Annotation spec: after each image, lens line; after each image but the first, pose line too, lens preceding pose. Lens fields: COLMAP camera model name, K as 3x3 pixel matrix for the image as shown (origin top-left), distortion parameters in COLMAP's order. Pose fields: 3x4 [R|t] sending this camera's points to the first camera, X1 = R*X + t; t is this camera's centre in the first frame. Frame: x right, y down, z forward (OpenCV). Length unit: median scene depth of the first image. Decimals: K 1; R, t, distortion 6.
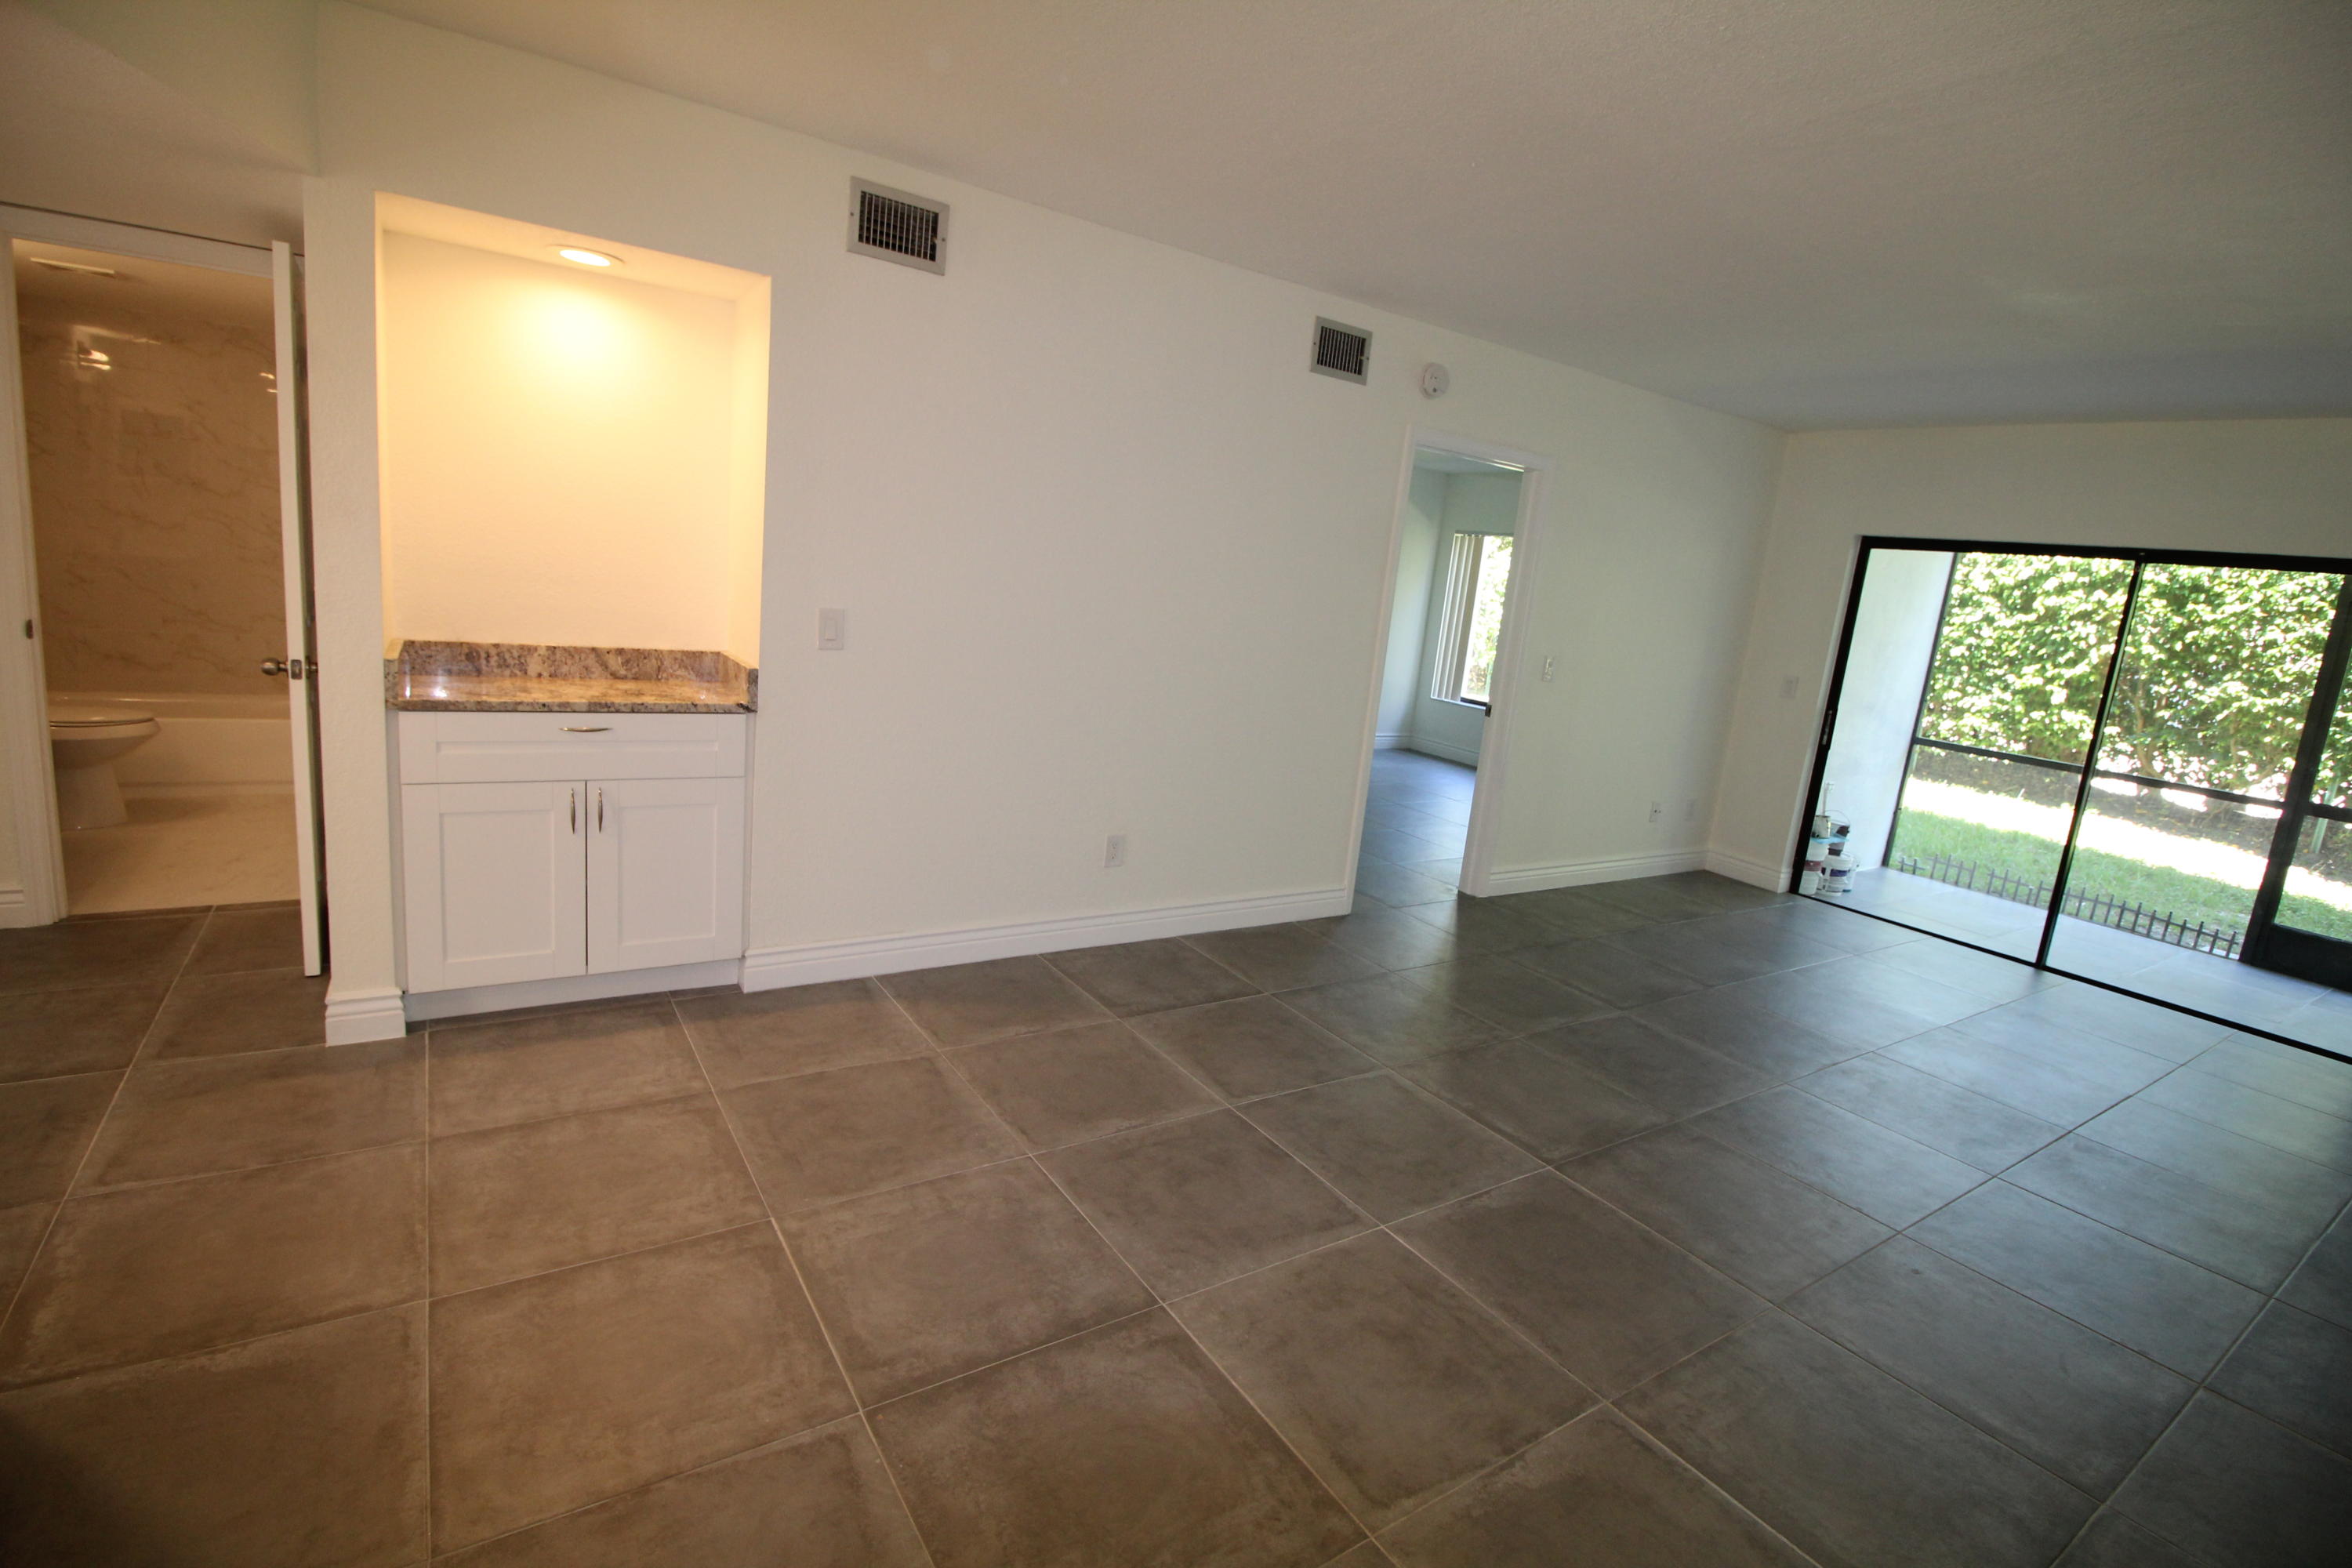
lens RADIAL K [[1093.0, 0, 1192.1], [0, 1093.0, 772.0], [0, 0, 1]] dist [0.000161, -0.013054]
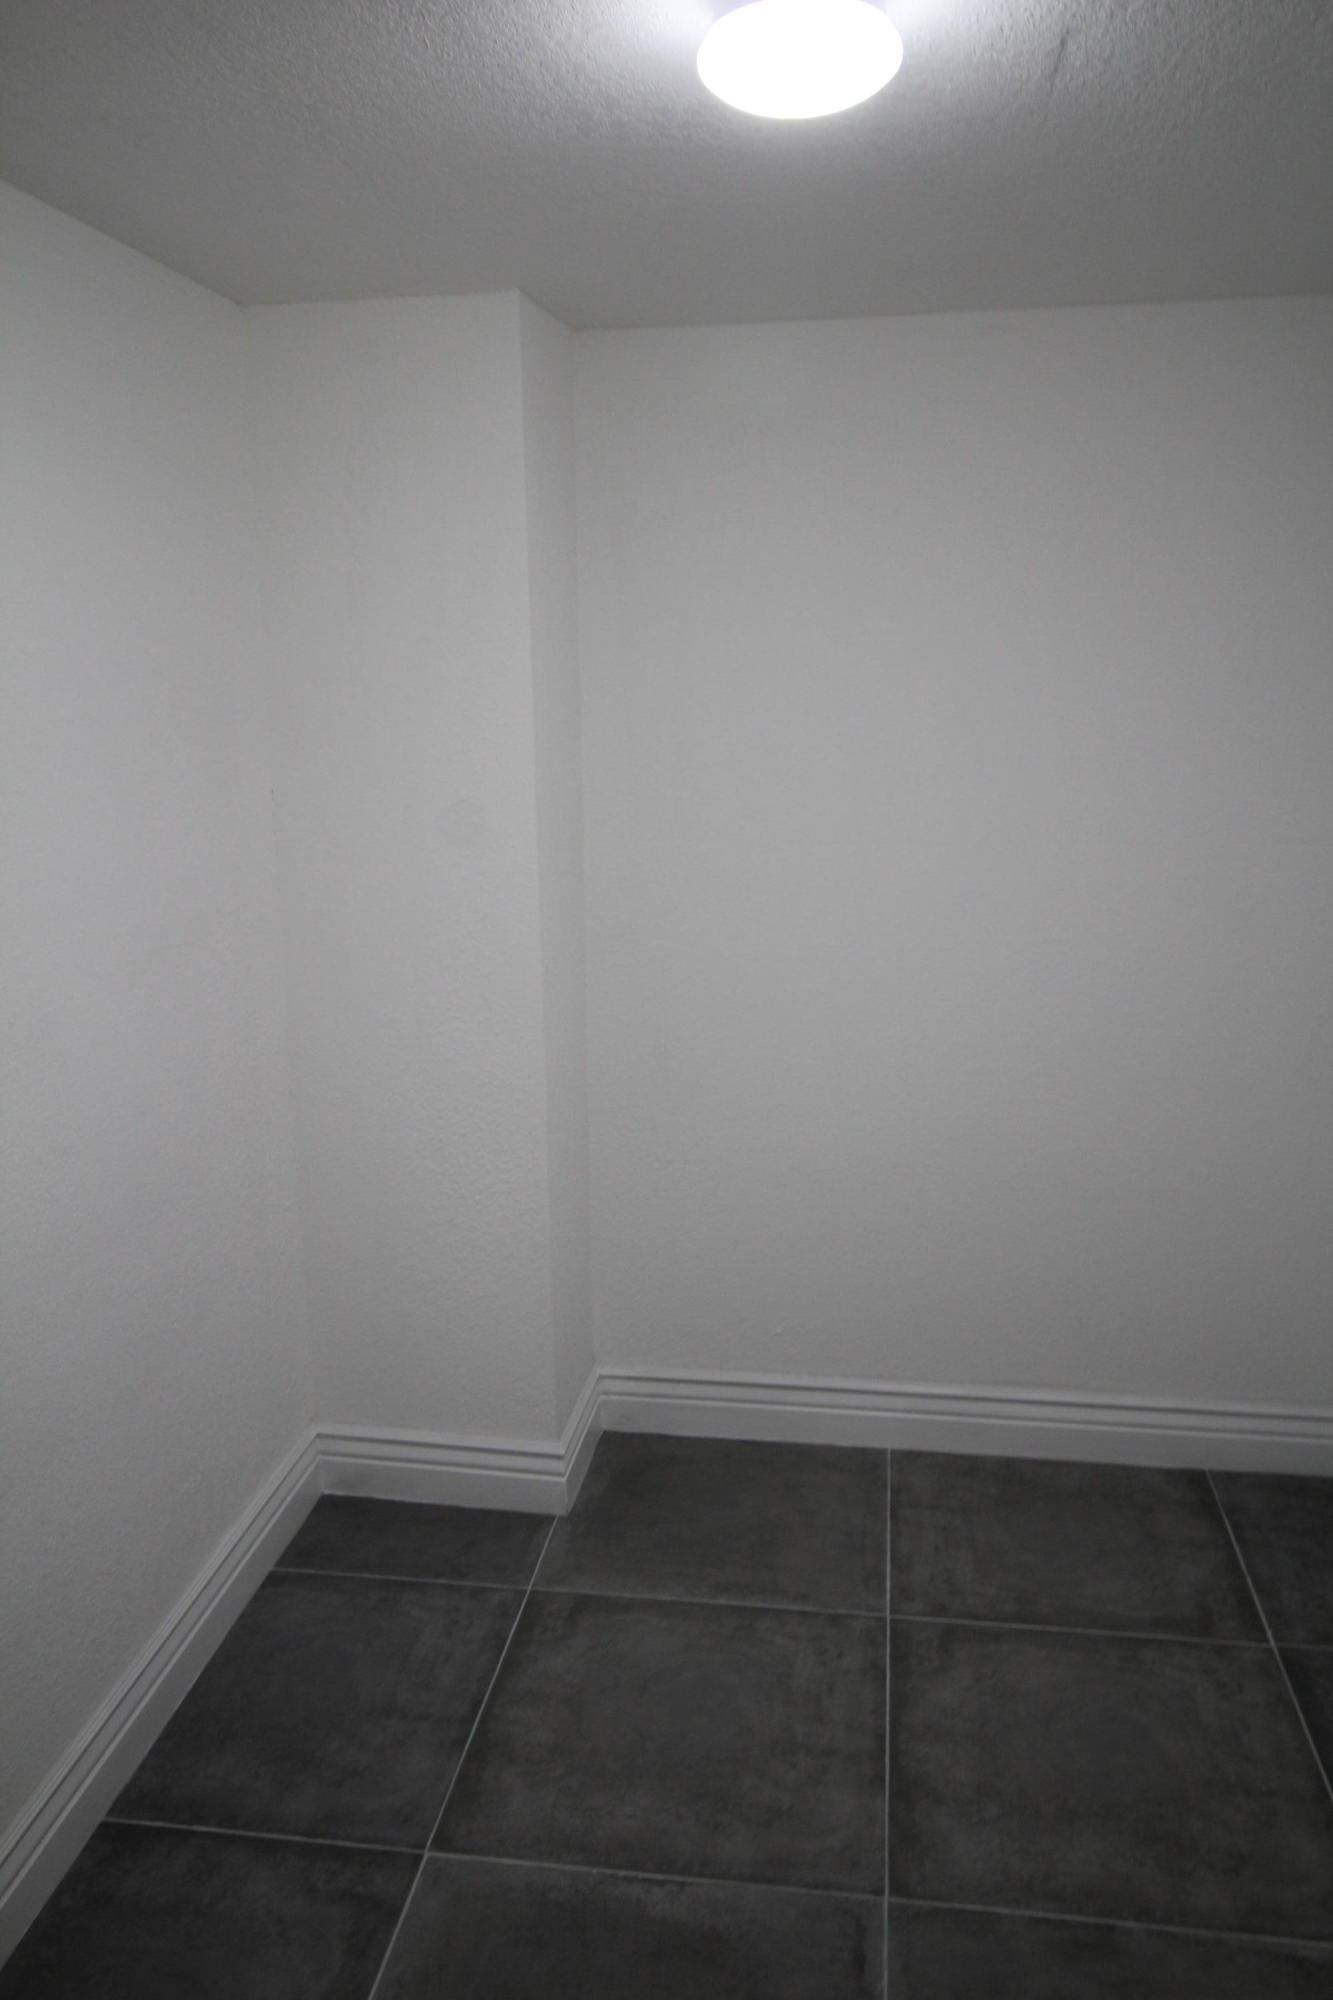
lens RADIAL K [[1579.9, 0, 654.8], [0, 1579.9, 991.1], [0, 0, 1]] dist [0.015415, -0.005678]
pose [[0.672858, -0.260938, 0.692224, -0.873087], [0.225410, 0.963547, 0.144111, -0.164172], [-0.704594, 0.059068, 0.707148, 0.222722]]
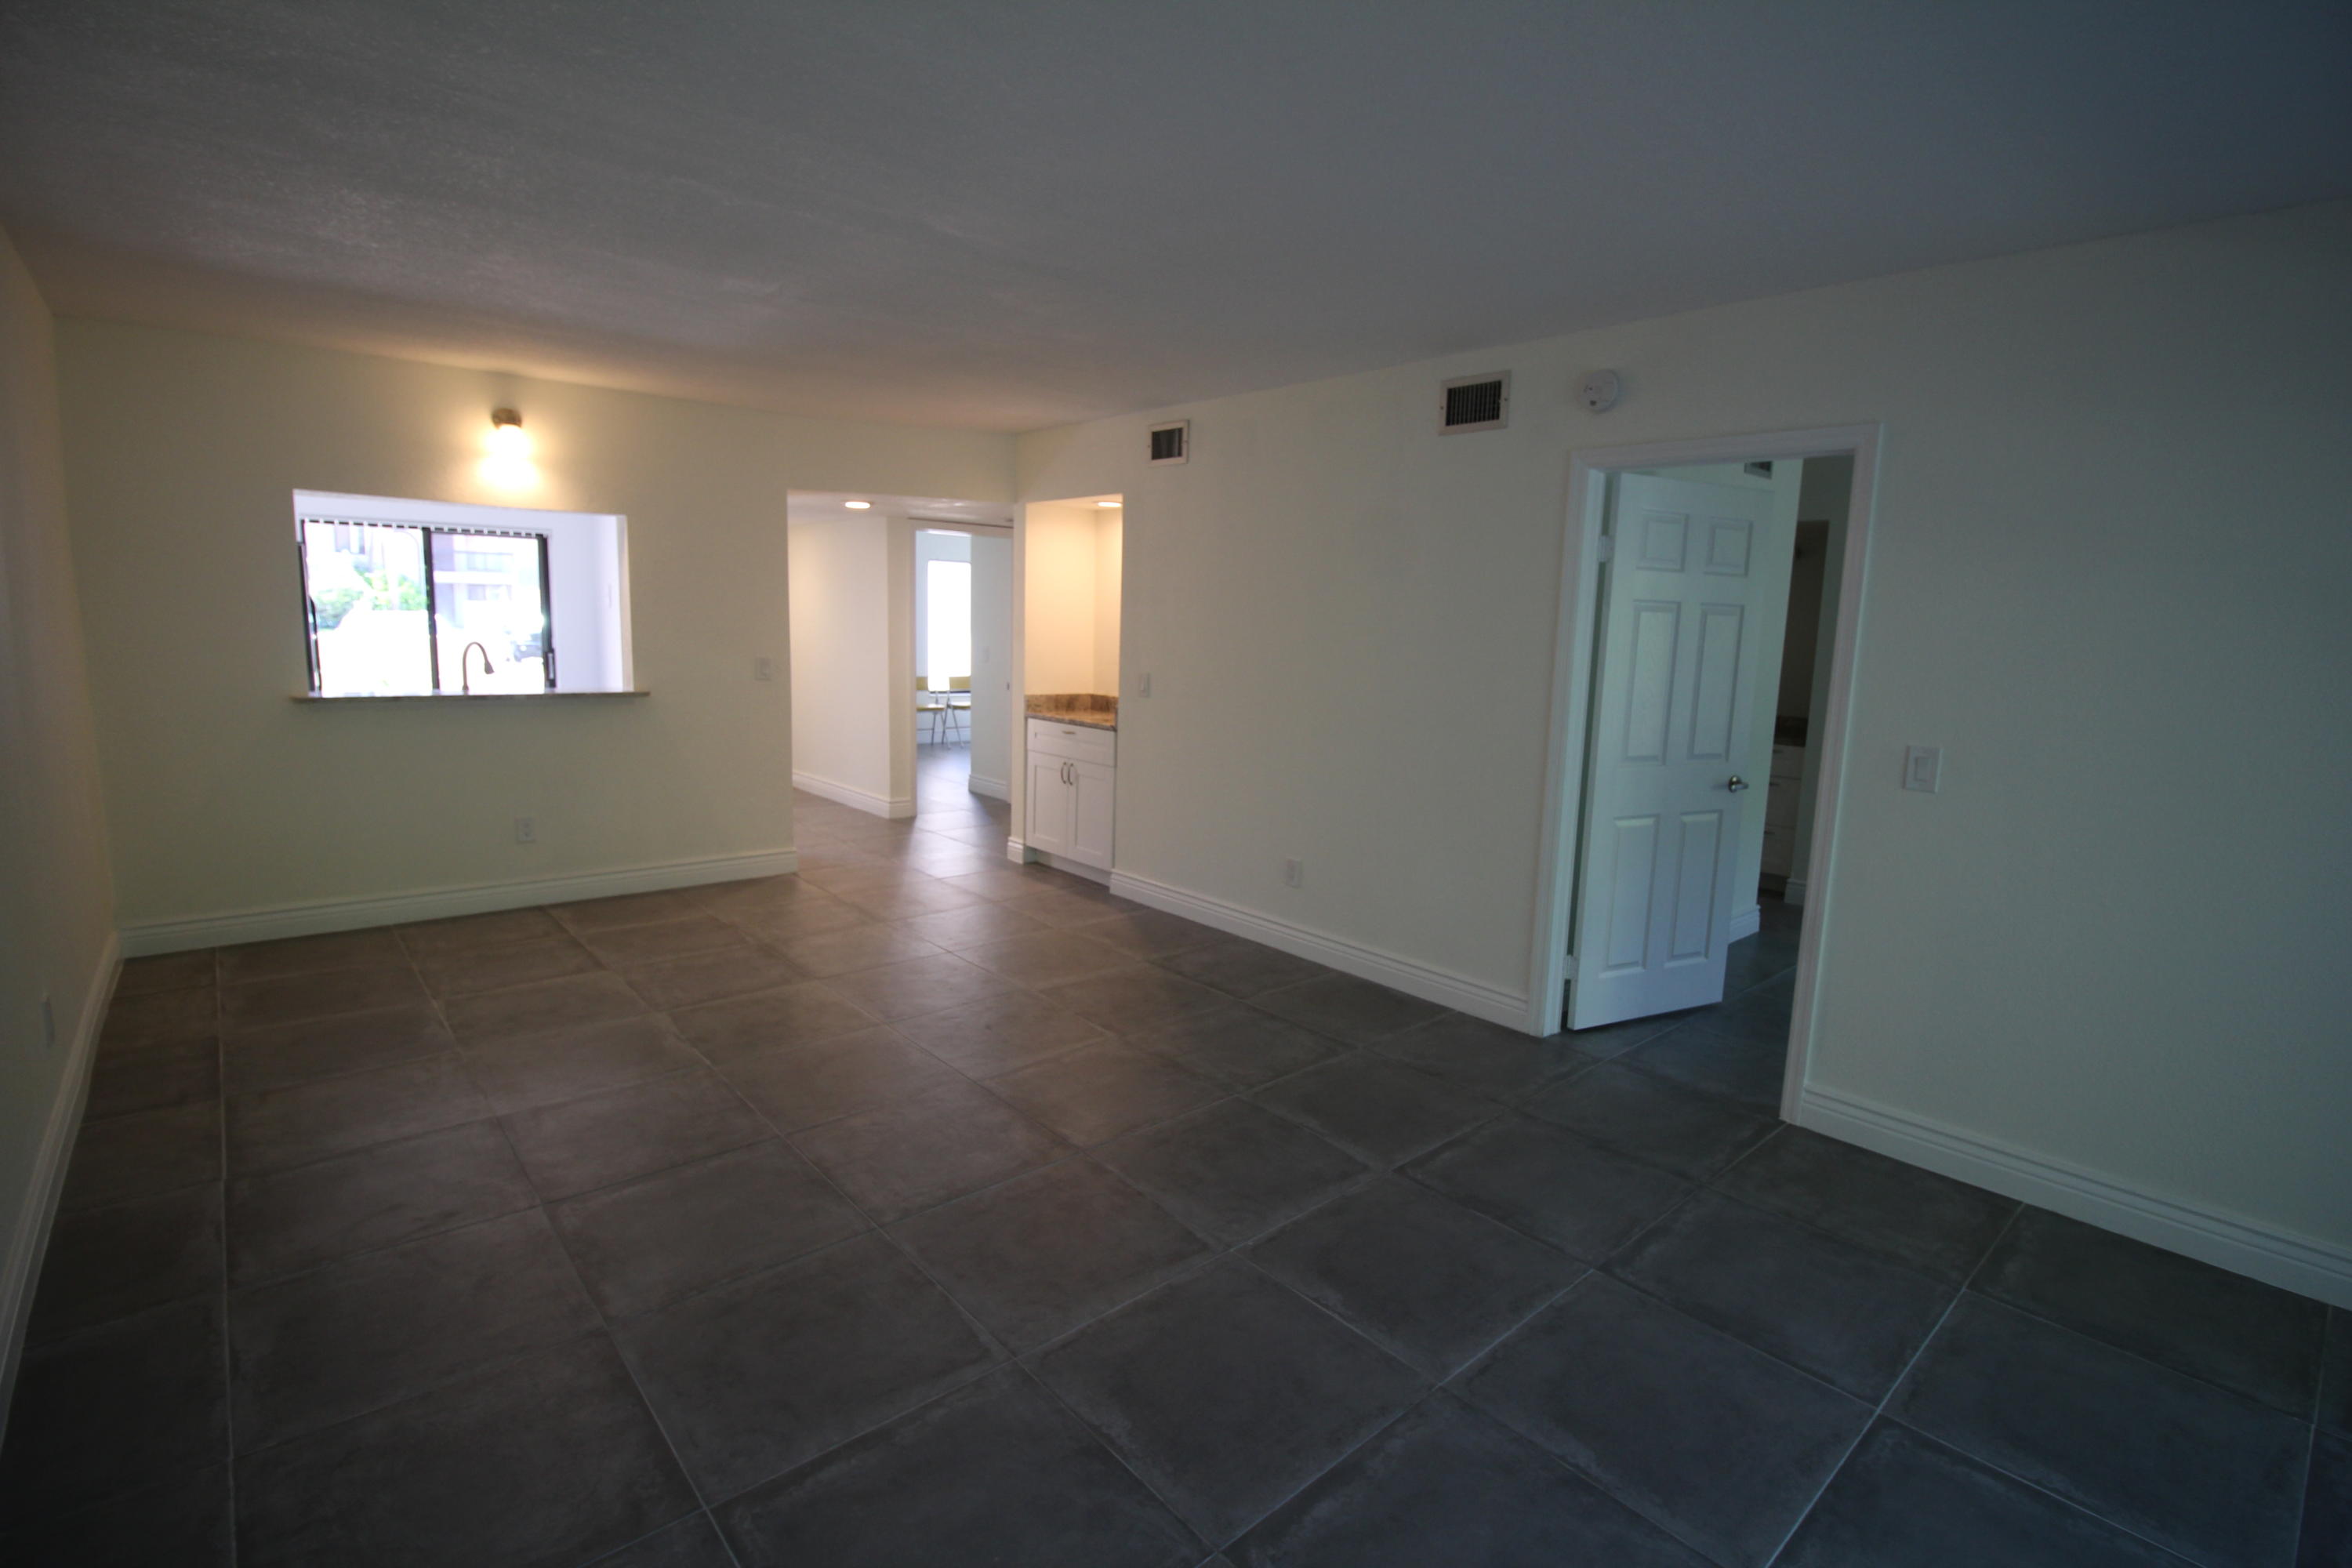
lens RADIAL K [[1093.0, 0, 1192.1], [0, 1093.0, 772.0], [0, 0, 1]] dist [0.000161, -0.013054]
pose [[0.132468, 0.042233, -0.990287, 1.451867], [-0.200120, 0.979656, 0.015010, -0.042659], [0.970775, 0.196188, 0.138225, 0.933481]]
